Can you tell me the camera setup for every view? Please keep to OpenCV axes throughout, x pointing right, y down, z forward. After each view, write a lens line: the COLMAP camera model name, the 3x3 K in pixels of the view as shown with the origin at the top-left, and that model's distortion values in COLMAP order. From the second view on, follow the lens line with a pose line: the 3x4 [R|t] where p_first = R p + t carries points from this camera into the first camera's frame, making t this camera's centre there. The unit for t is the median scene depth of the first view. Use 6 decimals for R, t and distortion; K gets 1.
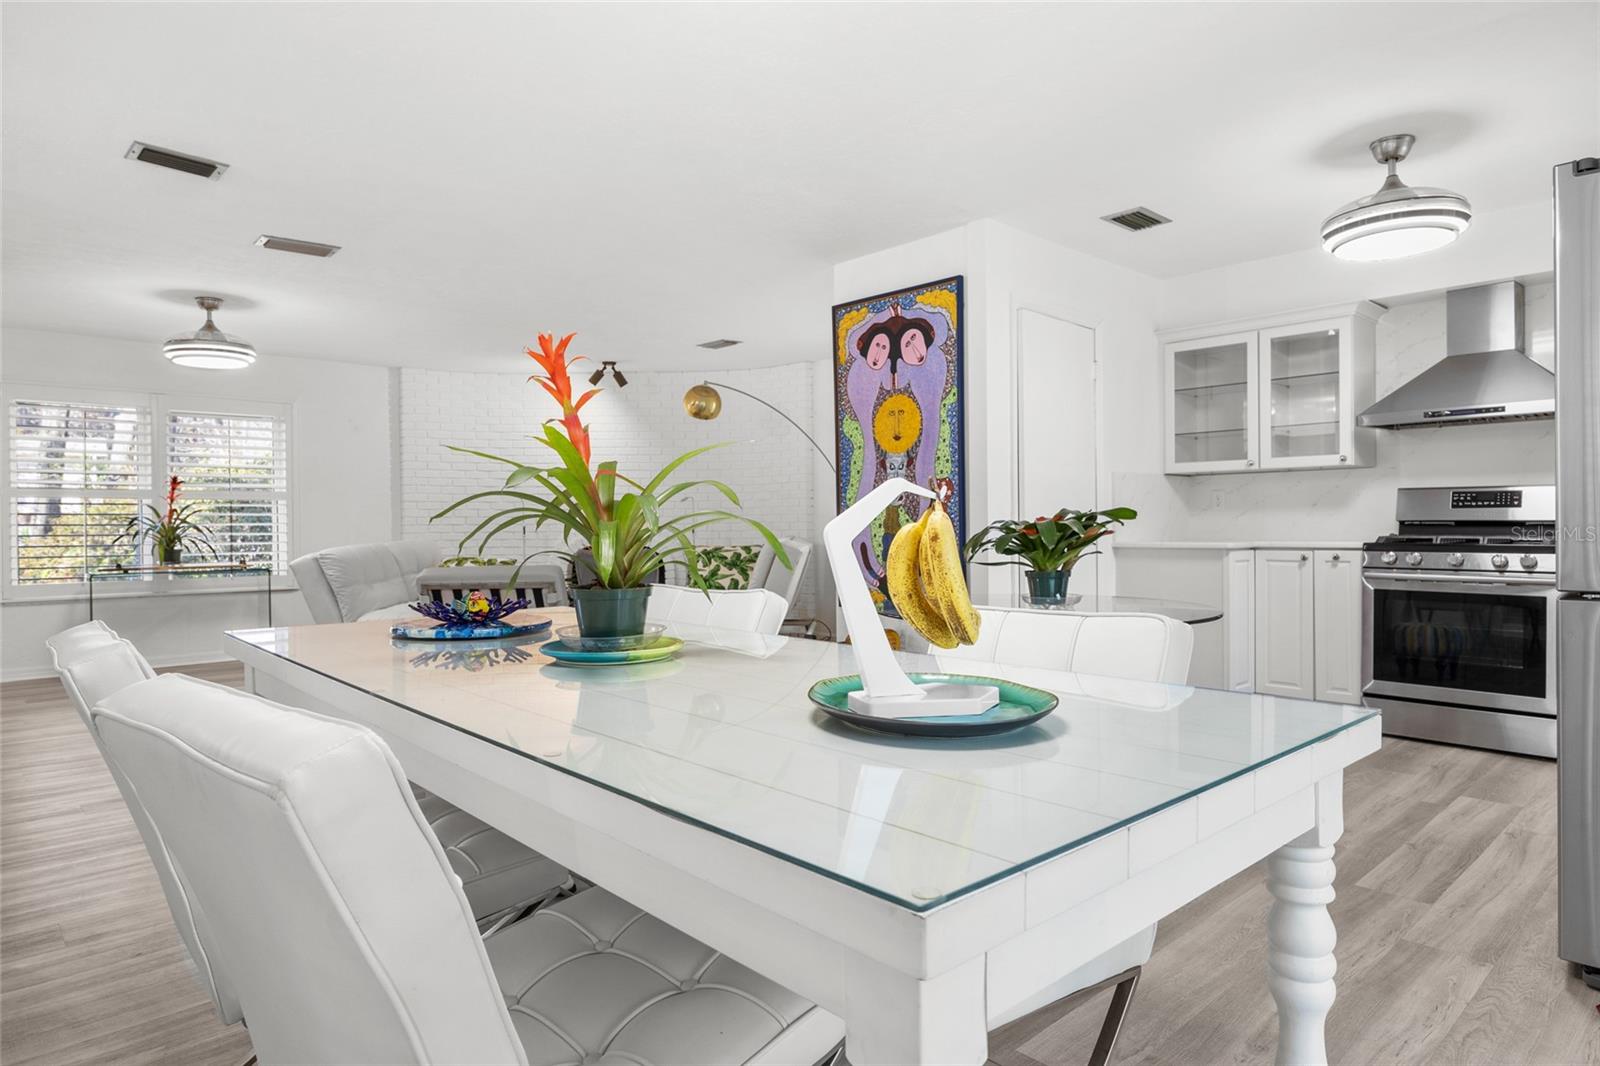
lens RADIAL K [[931.6, 0, 800.7], [0, 931.6, 531.1], [0, 0, 1]] dist [-0.001022, -0.000100]
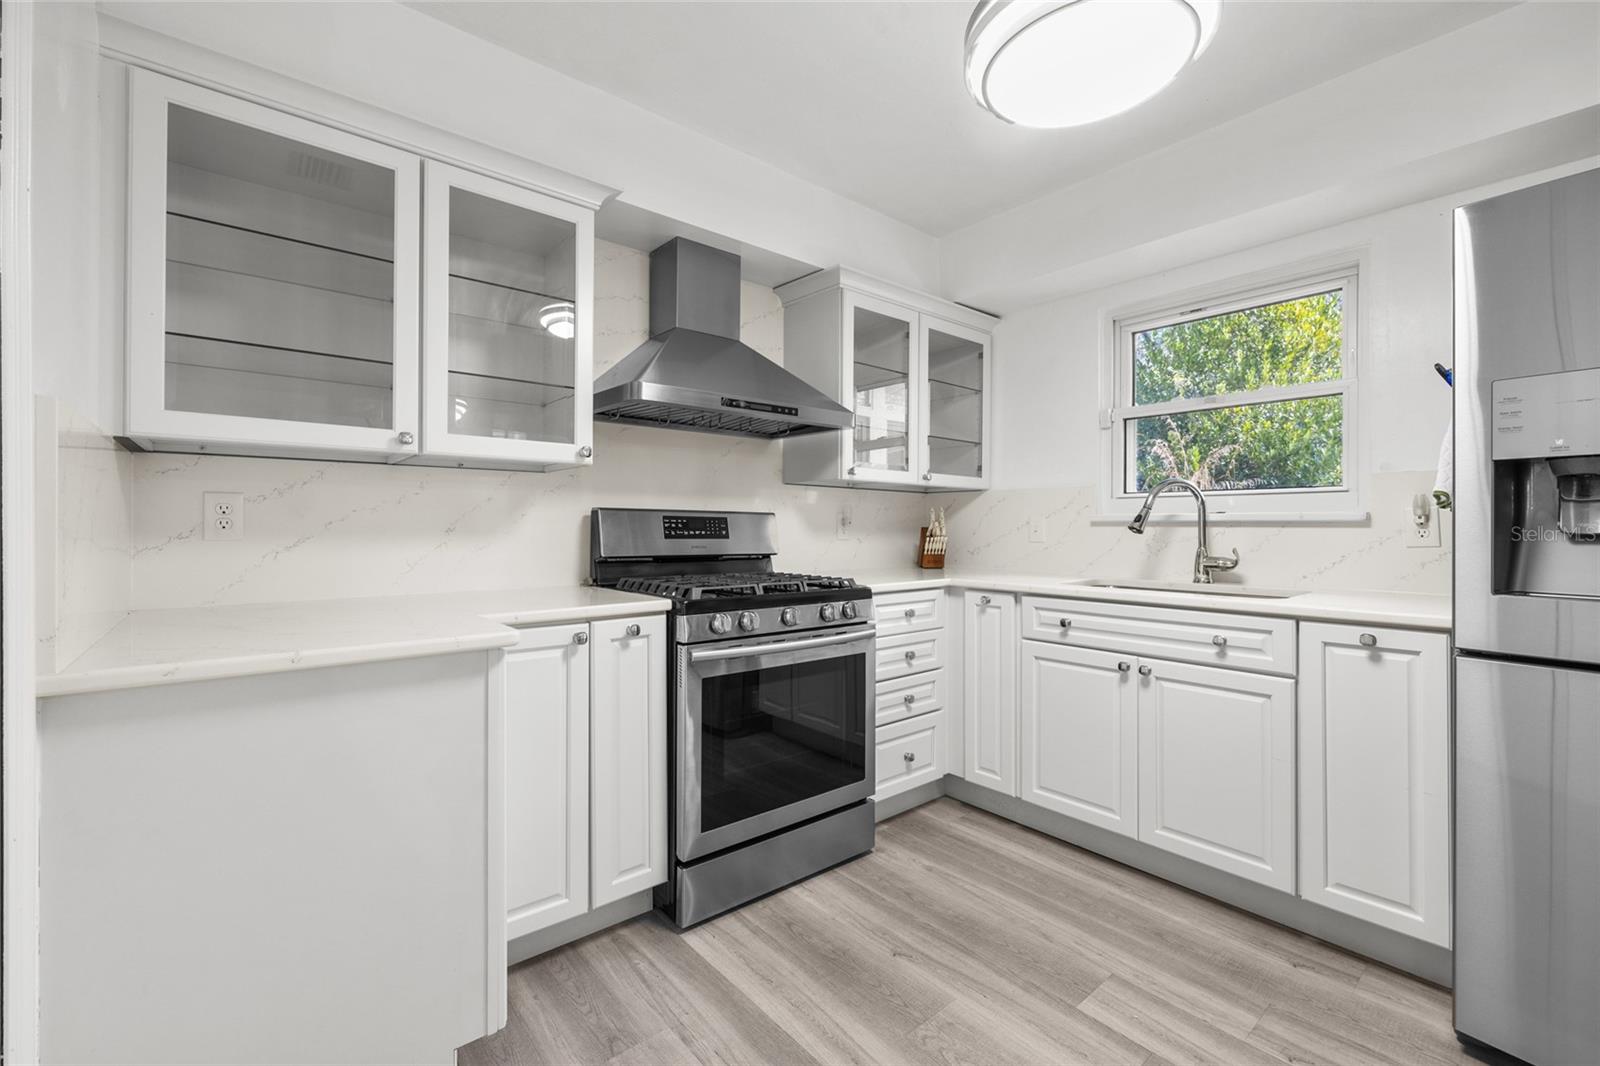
lens RADIAL K [[679.4, 0, 804.7], [0, 679.4, 526.2], [0, 0, 1]] dist [-0.004753, -0.000403]
pose [[0.036042, 0.010035, 0.999300, 0.172090], [0.006297, 0.999927, -0.010268, -0.027656], [-0.999330, 0.006663, 0.035976, 0.851811]]
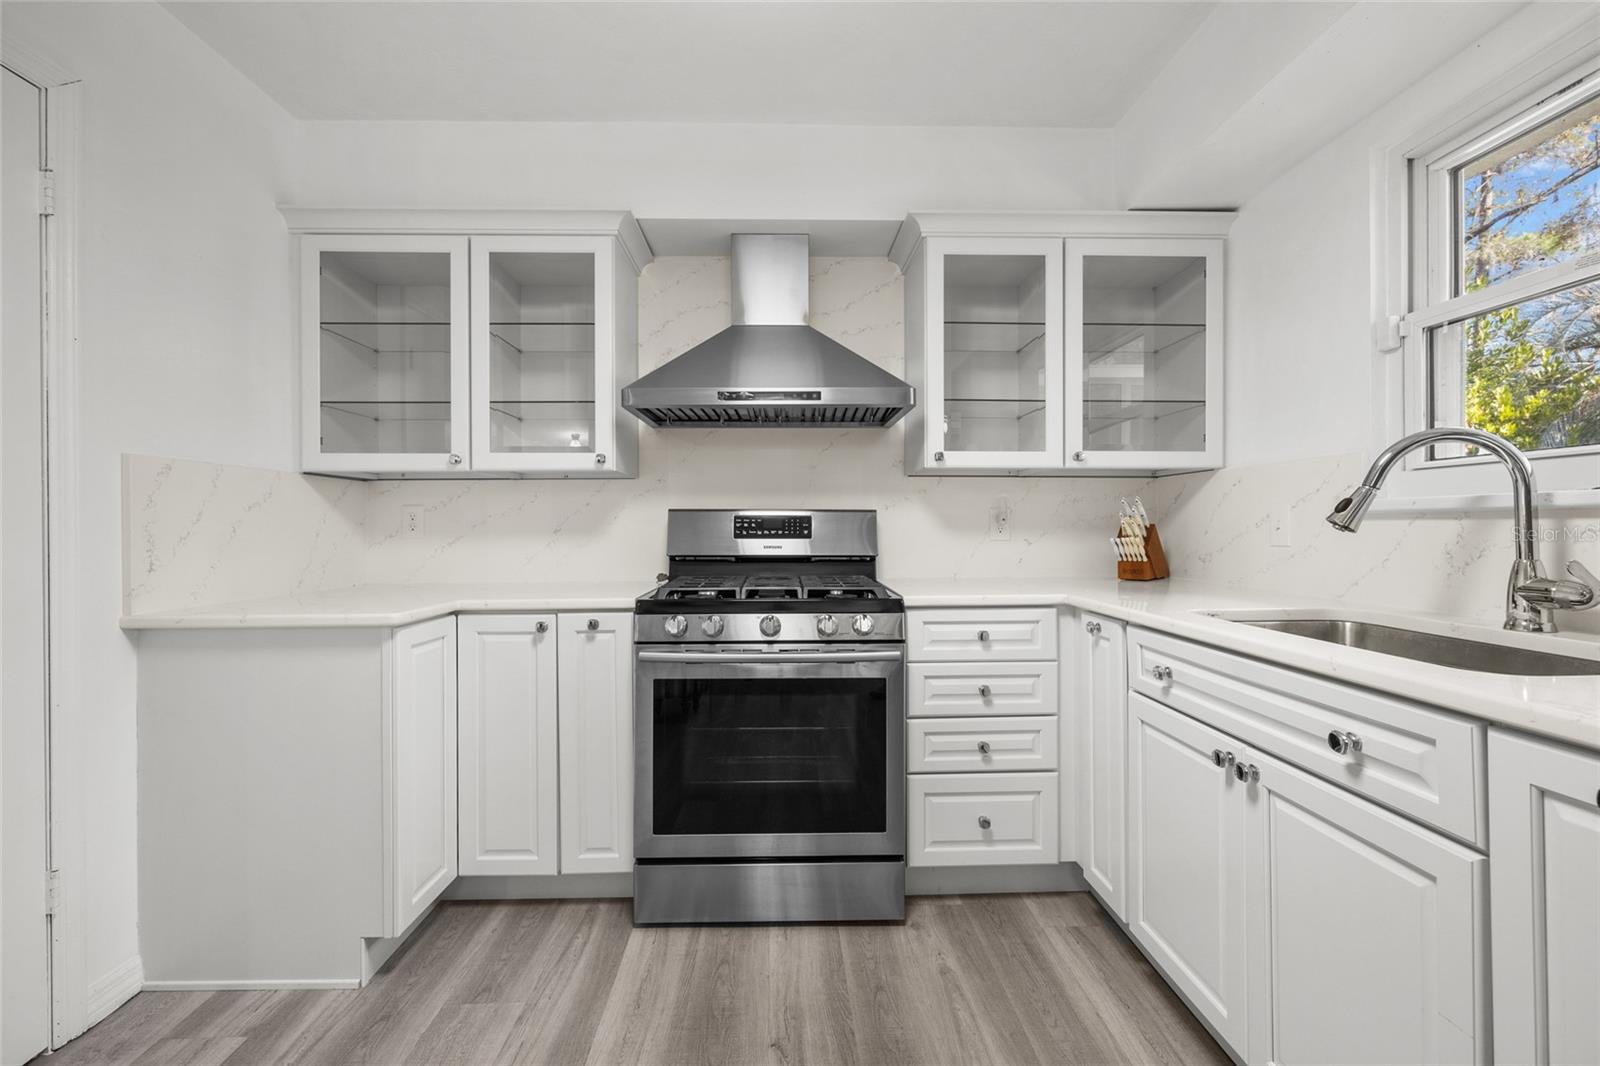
lens RADIAL K [[679.4, 0, 802.9], [0, 679.4, 527.3], [0, 0, 1]] dist [-0.004753, -0.000403]
pose [[0.655147, 0.005865, 0.755478, 0.327471], [0.006392, 0.999891, -0.013306, -0.025377], [-0.755474, 0.013546, 0.655038, 0.599373]]
